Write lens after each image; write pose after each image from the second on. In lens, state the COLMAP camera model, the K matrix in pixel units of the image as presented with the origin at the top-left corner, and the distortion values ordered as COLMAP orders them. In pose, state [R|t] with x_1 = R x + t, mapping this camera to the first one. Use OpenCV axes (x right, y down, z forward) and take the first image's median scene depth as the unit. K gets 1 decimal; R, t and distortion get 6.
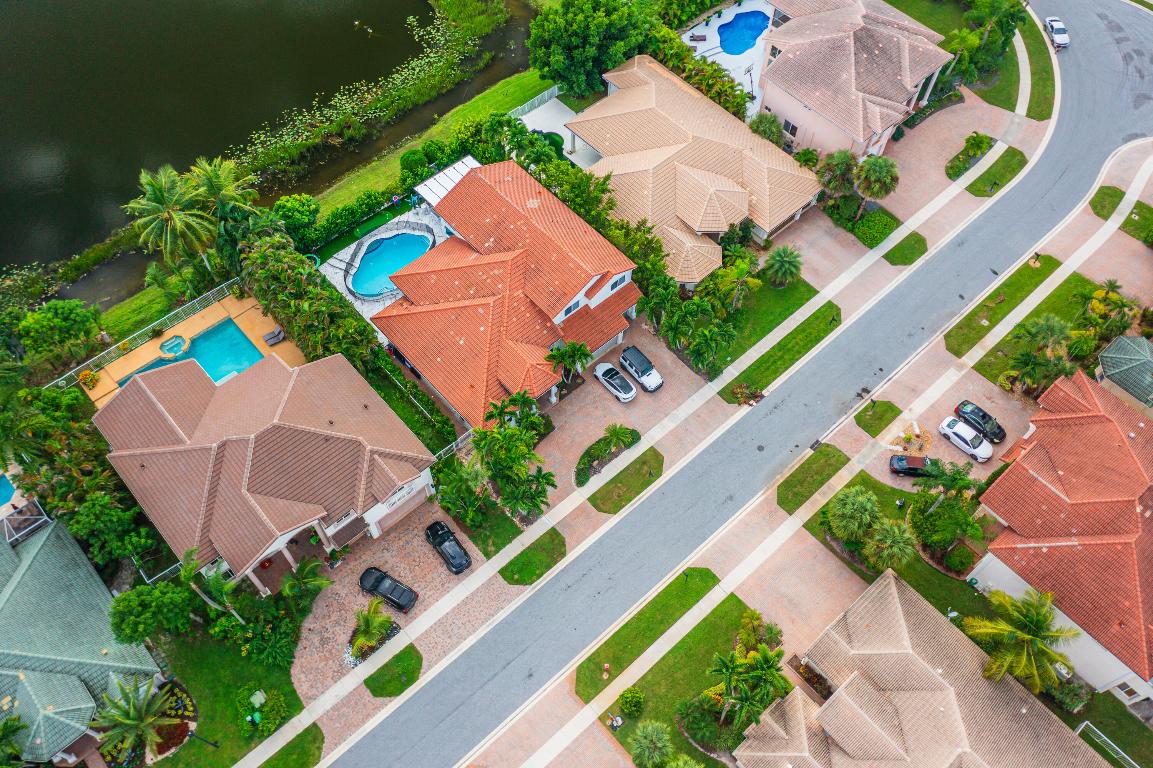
lens RADIAL K [[957.8, 0, 581.8], [0, 957.8, 383.5], [0, 0, 1]] dist [0.029631, 0.001799]
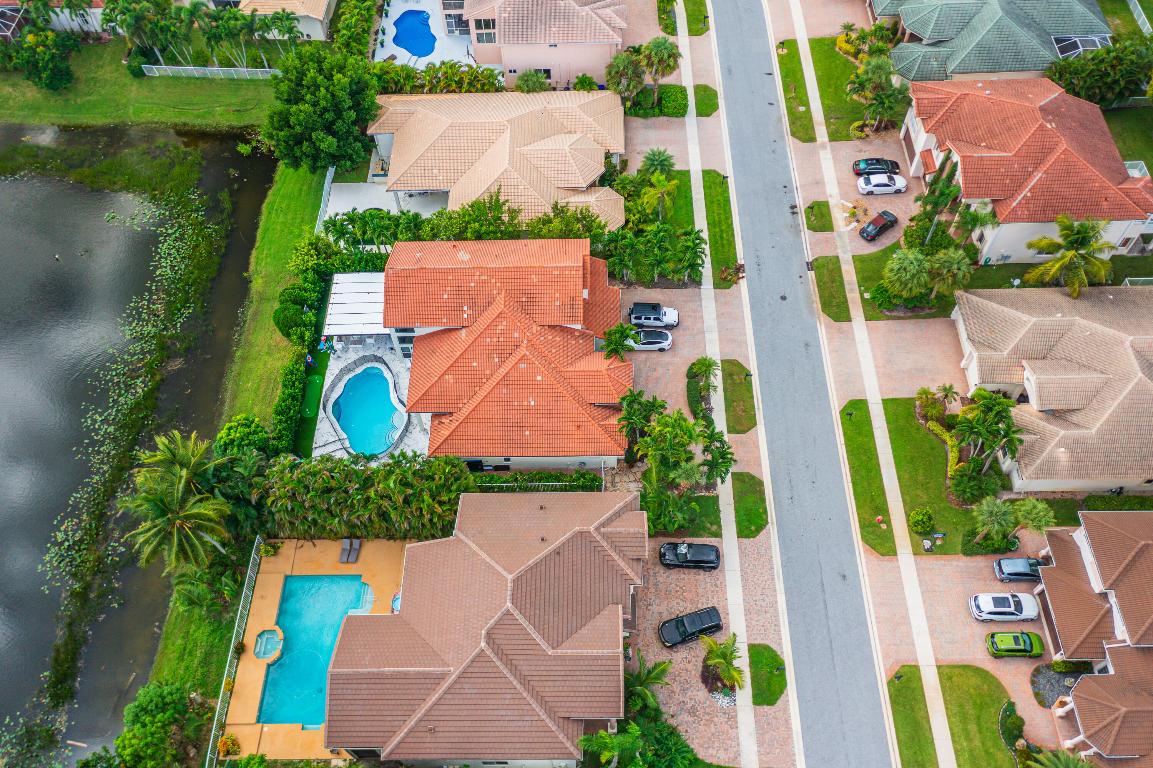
lens RADIAL K [[957.8, 0, 581.8], [0, 957.8, 383.5], [0, 0, 1]] dist [0.029631, 0.001799]
pose [[0.661047, -0.639072, 0.393198, -0.442941], [0.647033, 0.750848, 0.132570, -0.147806], [-0.379954, 0.166777, 0.909846, 0.115287]]
